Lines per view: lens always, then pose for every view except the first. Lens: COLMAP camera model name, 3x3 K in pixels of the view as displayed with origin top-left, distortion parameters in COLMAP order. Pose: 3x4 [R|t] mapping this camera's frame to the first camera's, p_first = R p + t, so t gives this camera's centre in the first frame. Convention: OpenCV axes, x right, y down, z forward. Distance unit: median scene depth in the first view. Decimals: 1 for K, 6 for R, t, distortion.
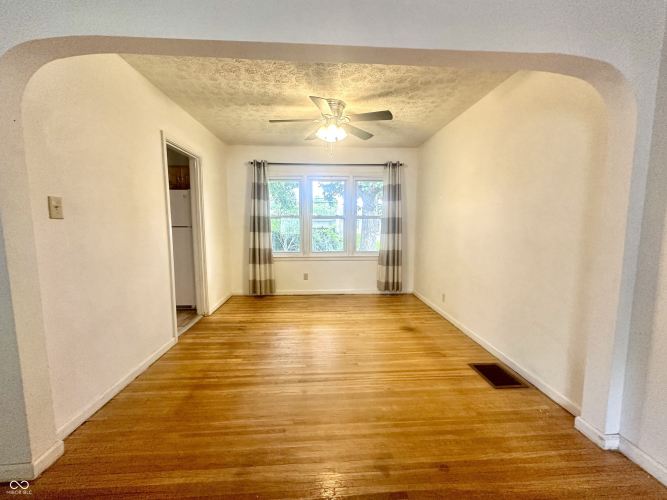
lens RADIAL K [[266.2, 0, 335.1], [0, 266.2, 247.6], [0, 0, 1]] dist [-0.002455, 0.000932]
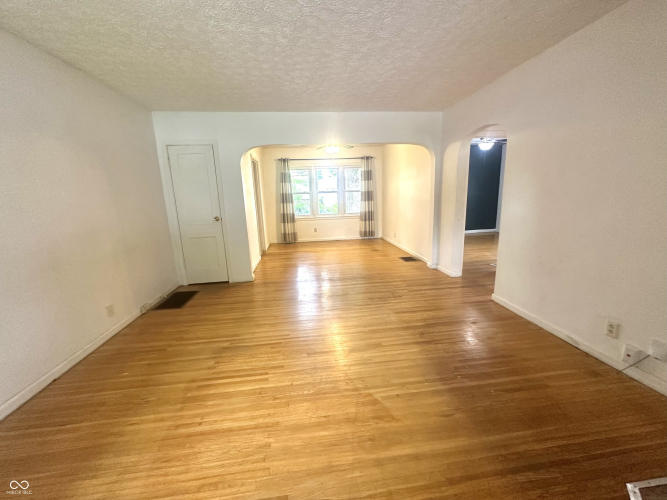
lens RADIAL K [[266.2, 0, 333.7], [0, 266.2, 250.4], [0, 0, 1]] dist [-0.002455, 0.000932]
pose [[0.998210, -0.044760, 0.039668, -0.072308], [0.040316, 0.993494, 0.106512, 0.066048], [-0.044177, -0.104722, 0.993520, -0.649244]]
